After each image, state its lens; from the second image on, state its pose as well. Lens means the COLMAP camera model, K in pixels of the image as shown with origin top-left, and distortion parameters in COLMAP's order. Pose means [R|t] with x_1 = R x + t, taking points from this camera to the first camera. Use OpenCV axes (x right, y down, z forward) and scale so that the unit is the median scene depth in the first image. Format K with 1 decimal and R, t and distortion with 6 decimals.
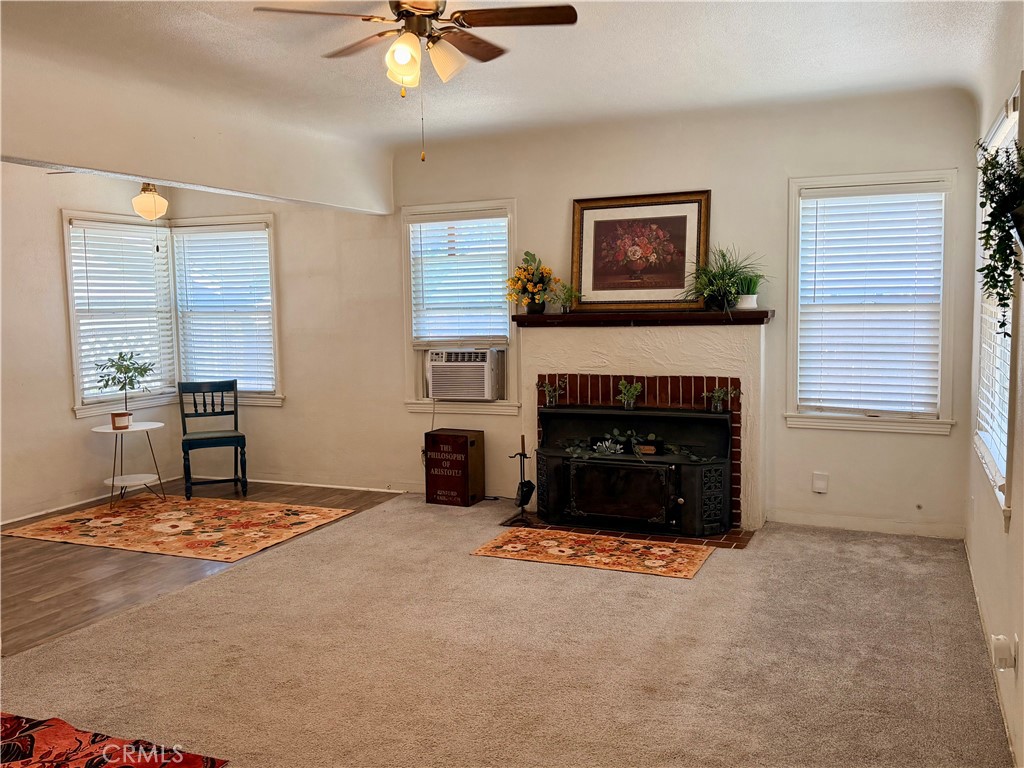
lens RADIAL K [[890.8, 0, 507.1], [0, 890.8, 388.0], [0, 0, 1]] dist [0.104365, -0.099483]
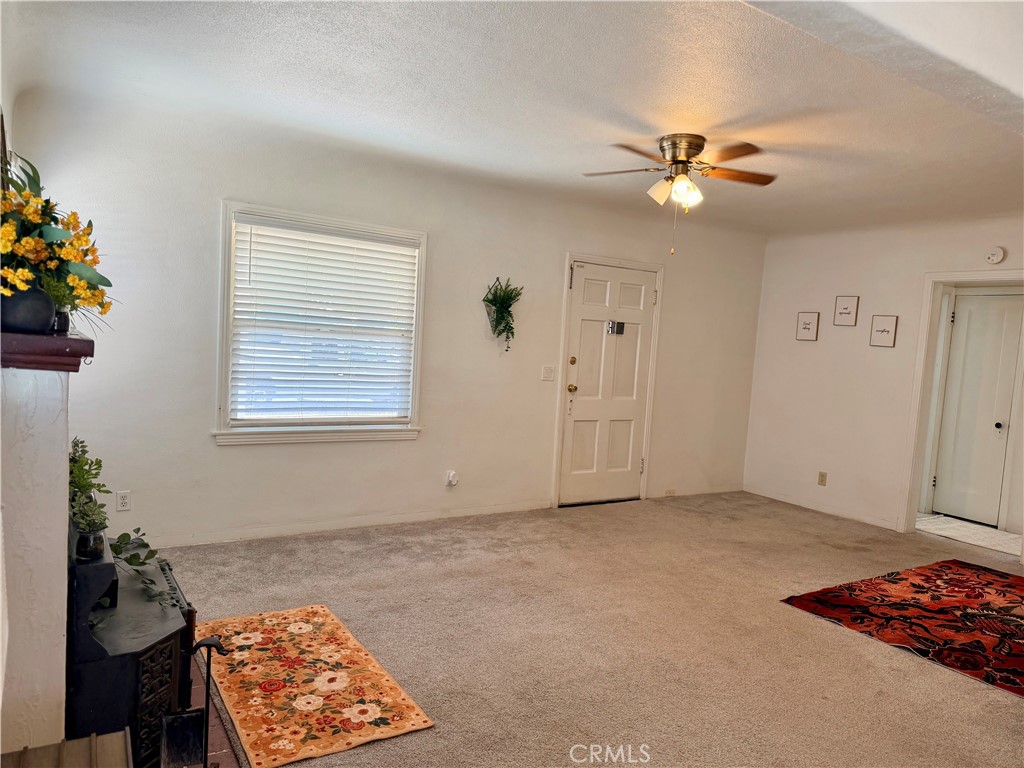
lens RADIAL K [[722.1, 0, 512.0], [0, 722.1, 392.9], [0, 0, 1]] dist [0.065574, -0.077547]
pose [[-0.833743, -0.073511, 0.547237, -0.319570], [0.006516, 0.989719, 0.142877, -0.108418], [-0.552114, 0.122689, -0.824692, 1.245302]]
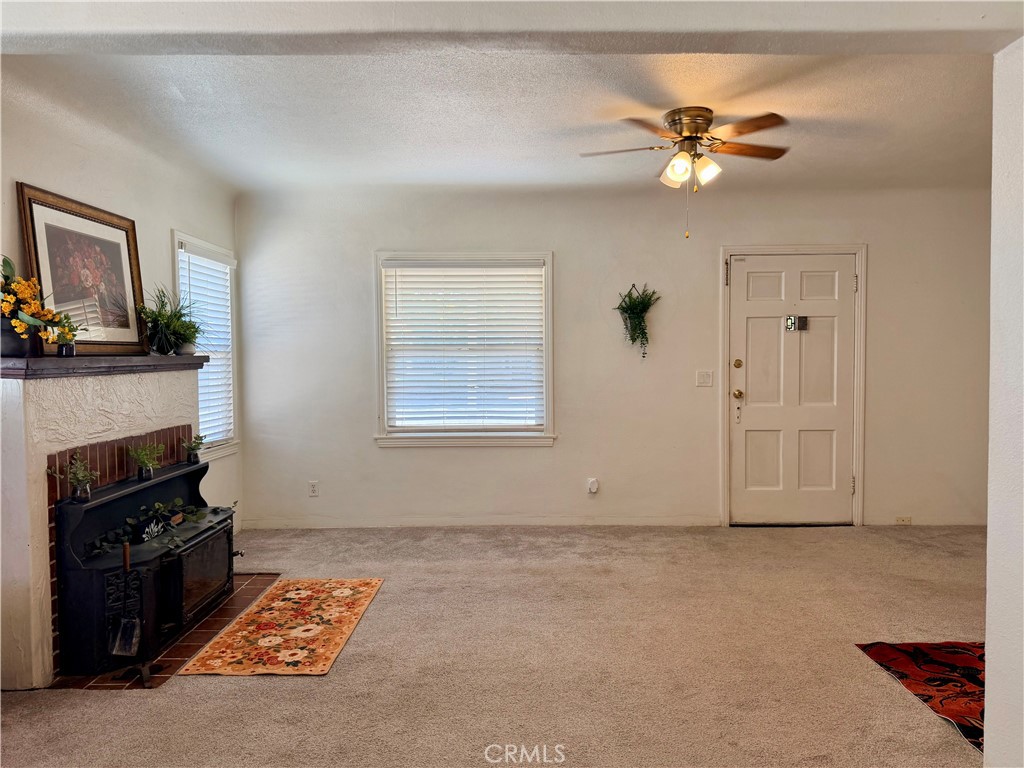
lens RADIAL K [[722.1, 0, 501.2], [0, 722.1, 377.8], [0, 0, 1]] dist [0.065574, -0.077547]
pose [[-0.382474, -0.011267, 0.923897, -0.592990], [0.101811, 0.993323, 0.054261, -0.068882], [-0.918340, 0.114816, -0.378773, 0.973483]]
